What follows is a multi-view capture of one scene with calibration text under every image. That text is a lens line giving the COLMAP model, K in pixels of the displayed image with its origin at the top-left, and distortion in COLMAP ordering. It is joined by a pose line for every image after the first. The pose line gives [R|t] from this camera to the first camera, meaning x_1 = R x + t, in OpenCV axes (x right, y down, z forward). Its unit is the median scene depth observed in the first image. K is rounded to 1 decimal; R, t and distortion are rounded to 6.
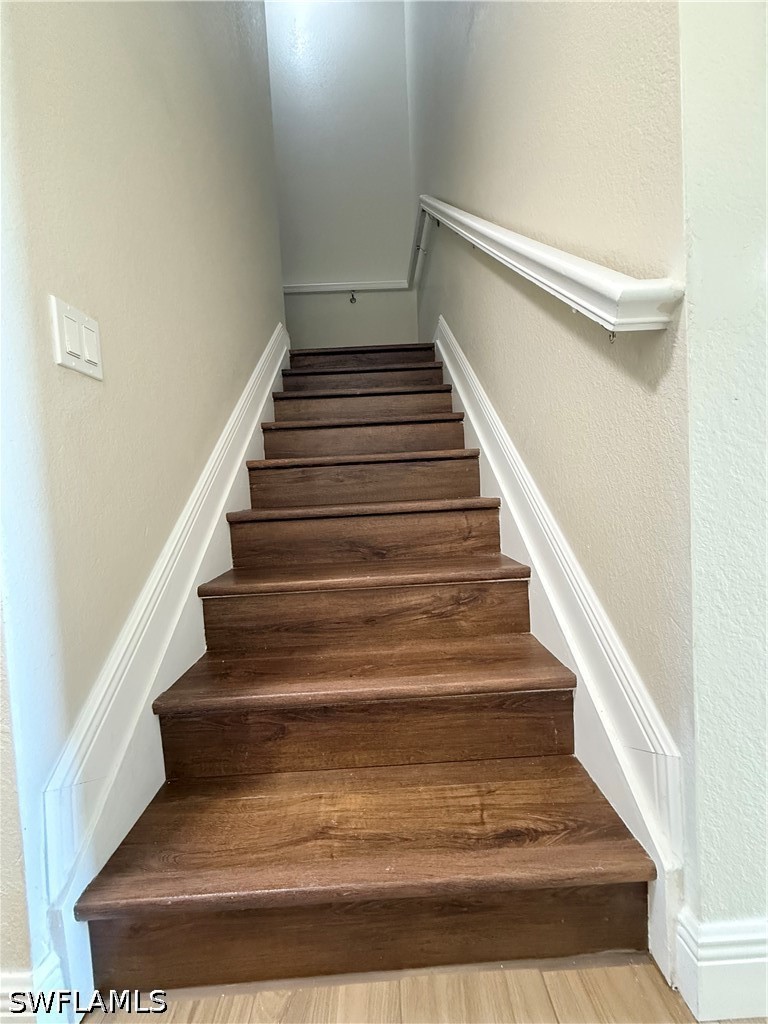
lens RADIAL K [[409.0, 0, 382.6], [0, 409.0, 511.2], [0, 0, 1]] dist [-0.002249, -0.000496]
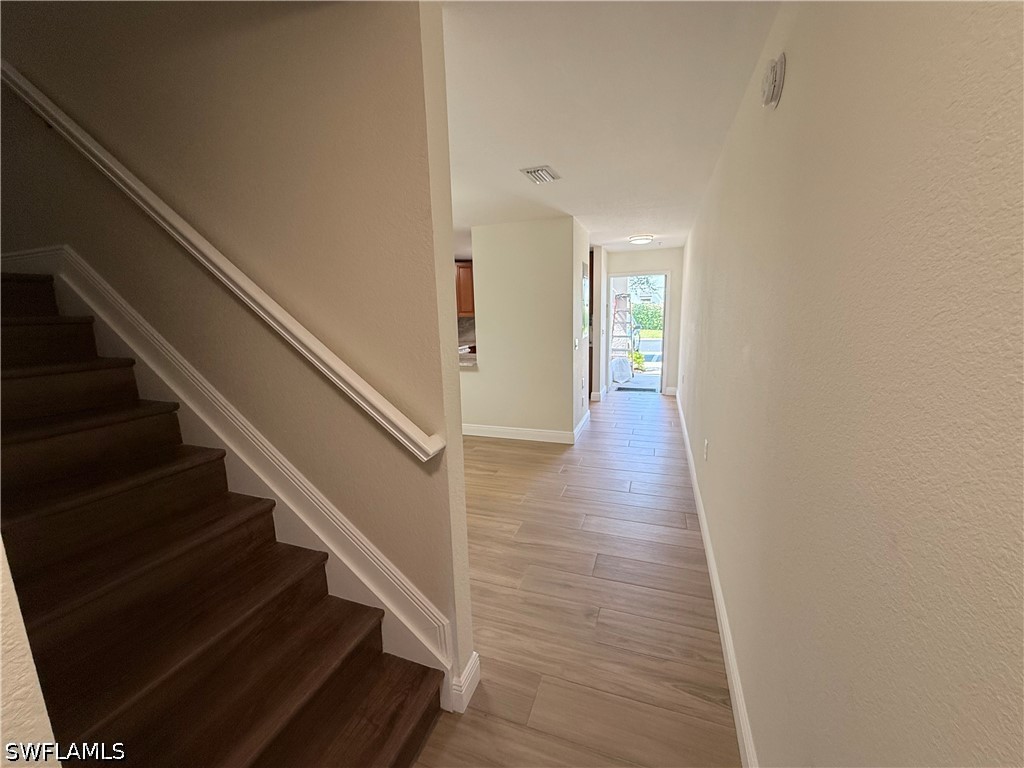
lens RADIAL K [[409.0, 0, 515.4], [0, 409.0, 380.0], [0, 0, 1]] dist [-0.002249, -0.000496]
pose [[0.346093, -0.116481, 0.930942, -1.029841], [0.044899, 0.993182, 0.107577, -0.898130], [-0.937125, 0.004567, 0.348963, -0.181074]]
